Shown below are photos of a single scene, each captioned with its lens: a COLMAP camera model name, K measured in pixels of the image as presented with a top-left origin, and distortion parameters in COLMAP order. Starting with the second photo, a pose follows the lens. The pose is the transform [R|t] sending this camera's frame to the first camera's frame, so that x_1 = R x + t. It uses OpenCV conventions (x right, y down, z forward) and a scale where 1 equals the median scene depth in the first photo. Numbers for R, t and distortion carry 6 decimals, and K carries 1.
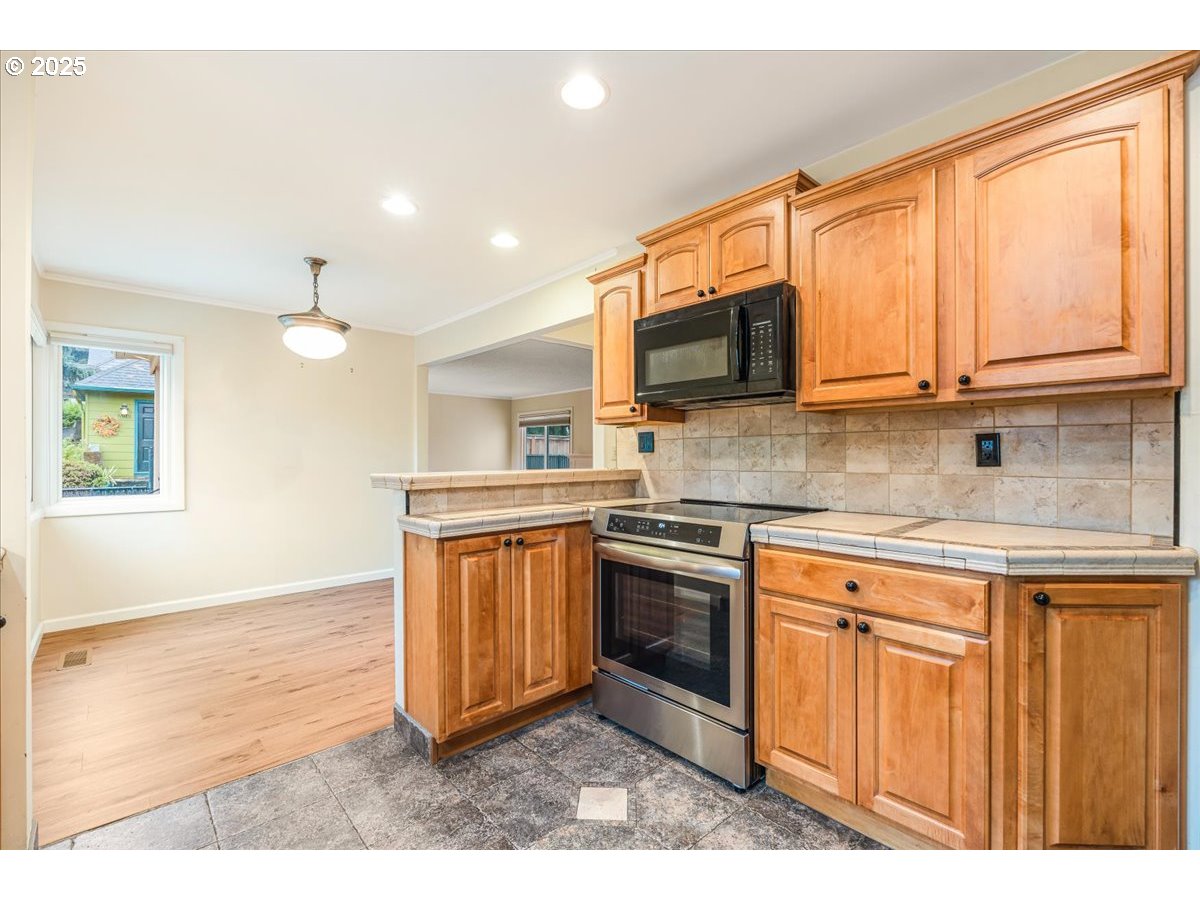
lens RADIAL K [[526.2, 0, 600.6], [0, 526.2, 455.3], [0, 0, 1]] dist [-0.005229, 0.000114]
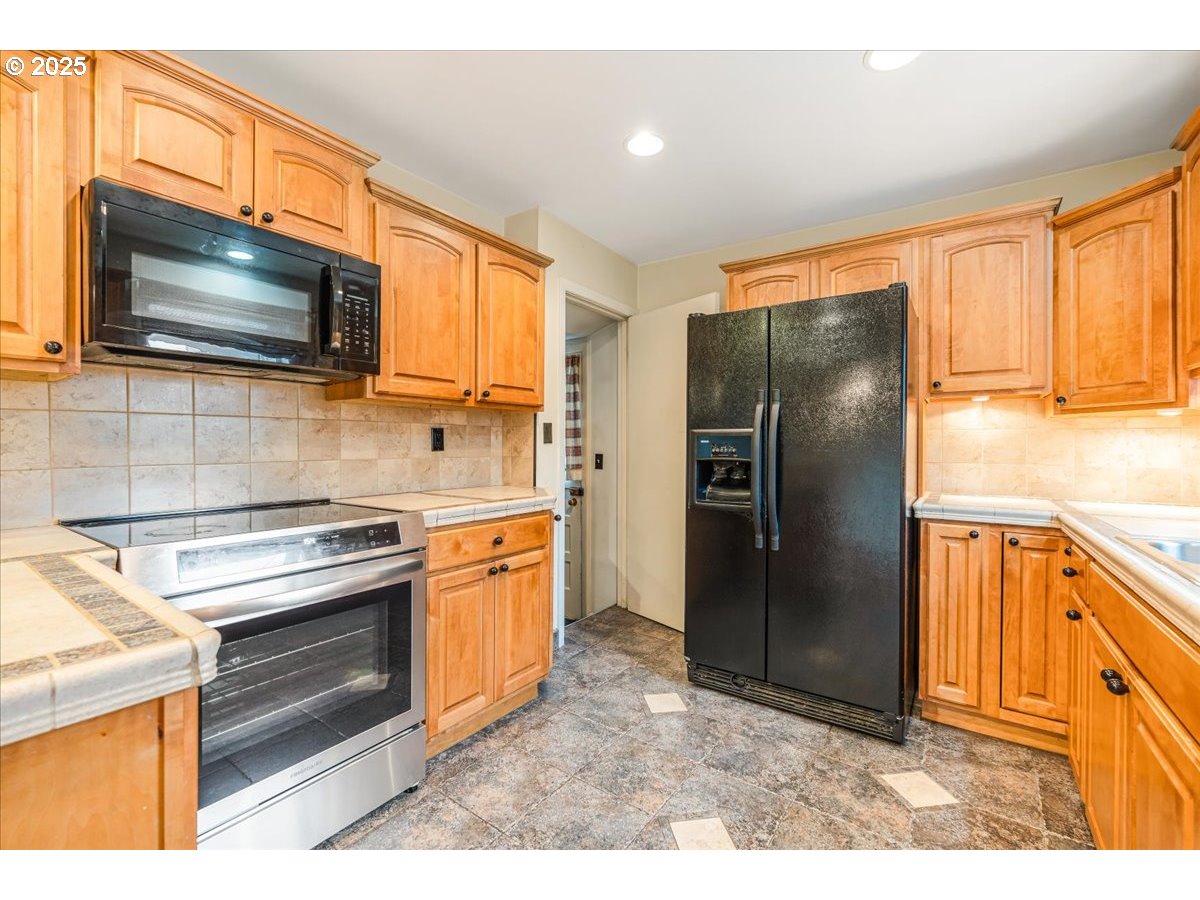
lens RADIAL K [[526.2, 0, 600.1], [0, 526.2, 447.2], [0, 0, 1]] dist [-0.005229, 0.000114]
pose [[-0.216279, -0.007082, 0.976306, -0.713733], [-0.005458, 0.999967, 0.006045, -0.000238], [-0.976316, -0.004022, -0.216311, 0.830410]]
